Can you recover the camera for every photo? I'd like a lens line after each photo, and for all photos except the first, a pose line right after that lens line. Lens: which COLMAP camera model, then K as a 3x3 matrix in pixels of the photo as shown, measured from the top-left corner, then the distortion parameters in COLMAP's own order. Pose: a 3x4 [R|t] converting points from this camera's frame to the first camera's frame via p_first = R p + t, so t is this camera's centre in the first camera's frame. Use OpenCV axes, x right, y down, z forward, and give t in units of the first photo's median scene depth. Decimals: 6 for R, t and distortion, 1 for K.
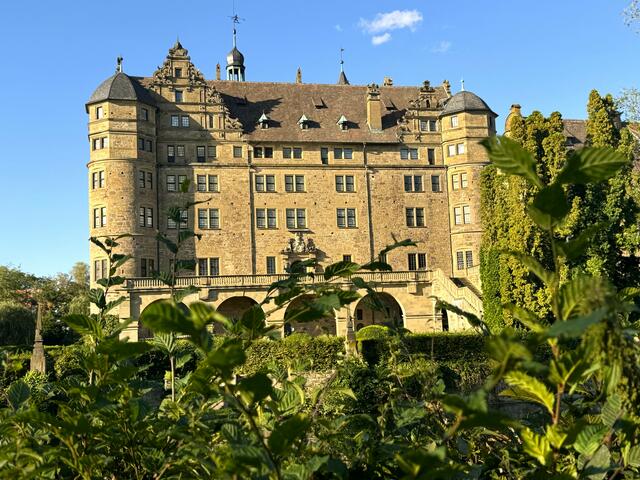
lens RADIAL K [[792.0, 0, 319.9], [0, 792.0, 241.2], [0, 0, 1]] dist [0.047891, 0.000000]
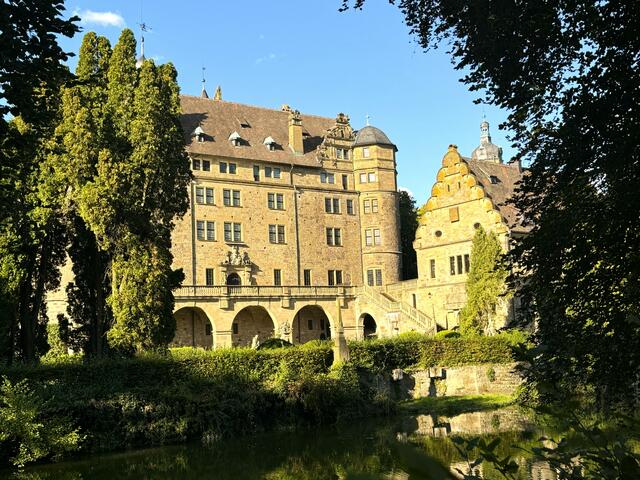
lens RADIAL K [[792.0, 0, 295.8], [0, 792.0, 238.0], [0, 0, 1]] dist [0.047891, 0.000000]
pose [[0.916071, 0.050574, 0.397815, -0.359211], [-0.039591, 0.998575, -0.035780, 0.012402], [-0.399058, 0.017027, 0.916768, 0.024899]]
